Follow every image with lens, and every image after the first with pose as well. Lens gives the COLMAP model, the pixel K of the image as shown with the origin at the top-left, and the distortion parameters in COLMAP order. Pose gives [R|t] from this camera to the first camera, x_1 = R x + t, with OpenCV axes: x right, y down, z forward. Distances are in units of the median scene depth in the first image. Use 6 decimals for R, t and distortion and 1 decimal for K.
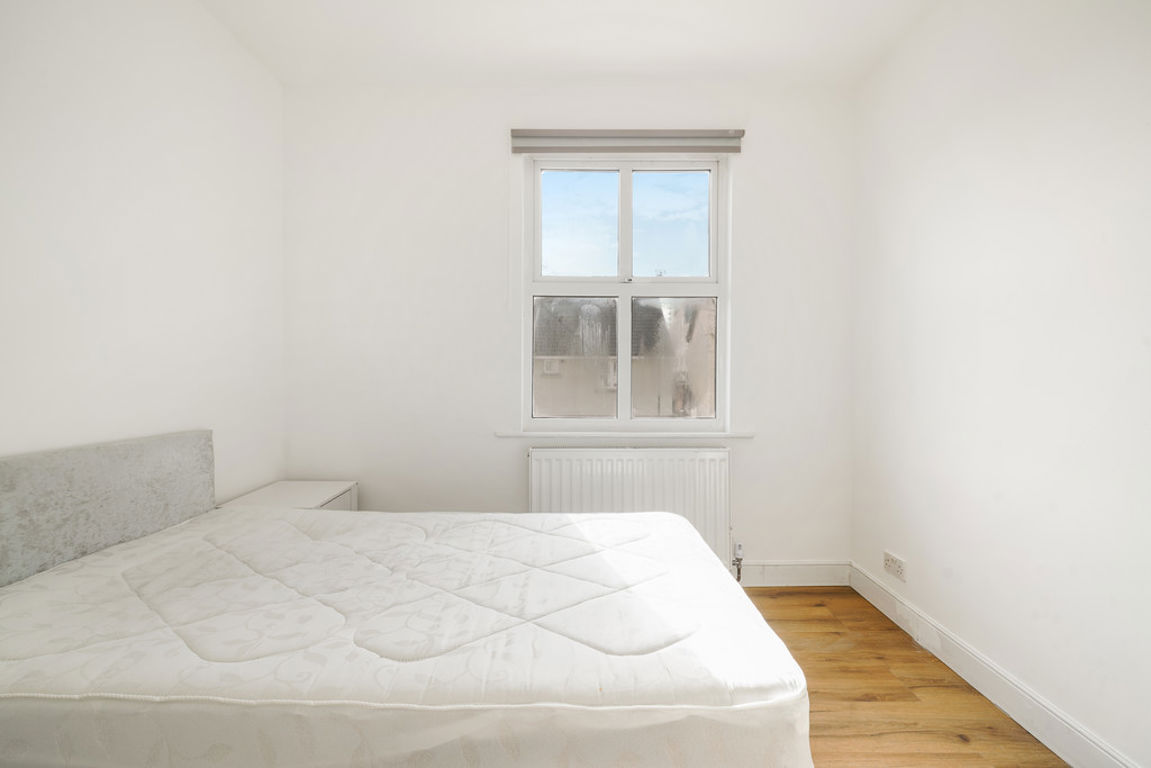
lens RADIAL K [[503.1, 0, 574.8], [0, 503.1, 383.2], [0, 0, 1]] dist [-0.002348, 0.000359]
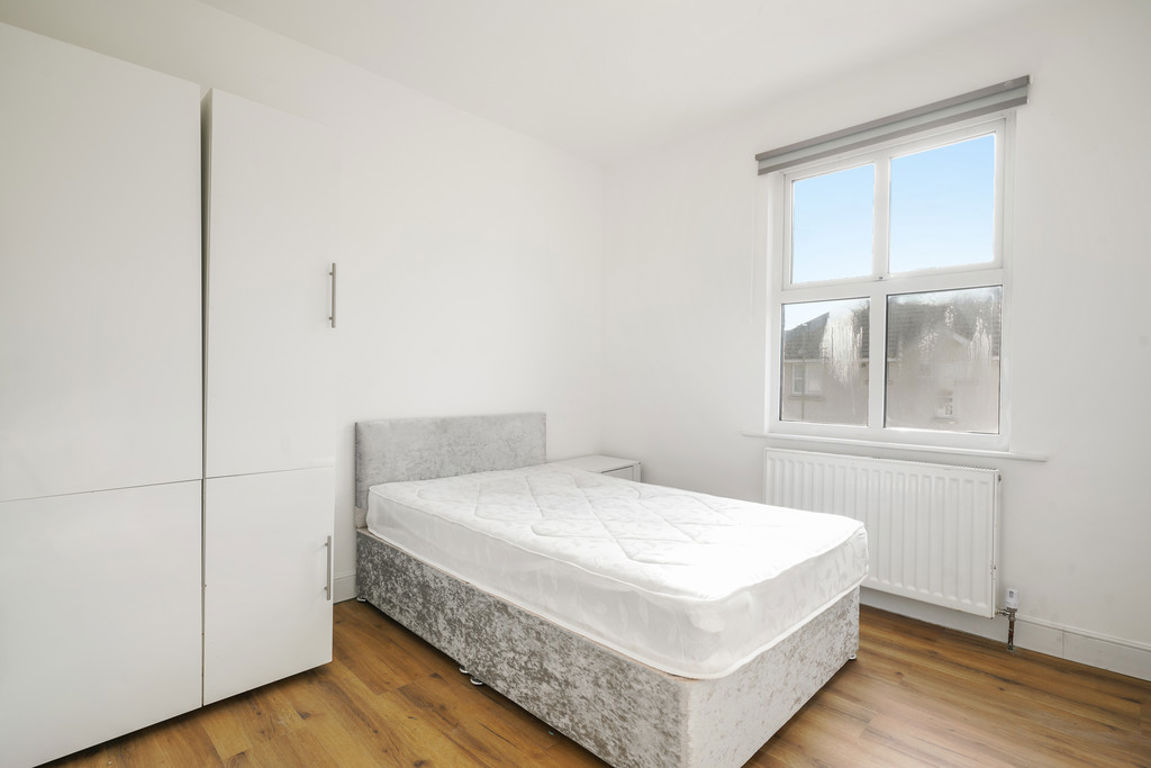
lens RADIAL K [[564.3, 0, 575.6], [0, 564.3, 385.8], [0, 0, 1]] dist [0.002356, 0.000159]
pose [[0.707922, 0.015397, -0.706122, 0.466201], [-0.018221, 0.999828, 0.003533, 0.000583], [0.706055, 0.010365, 0.708081, -0.141200]]
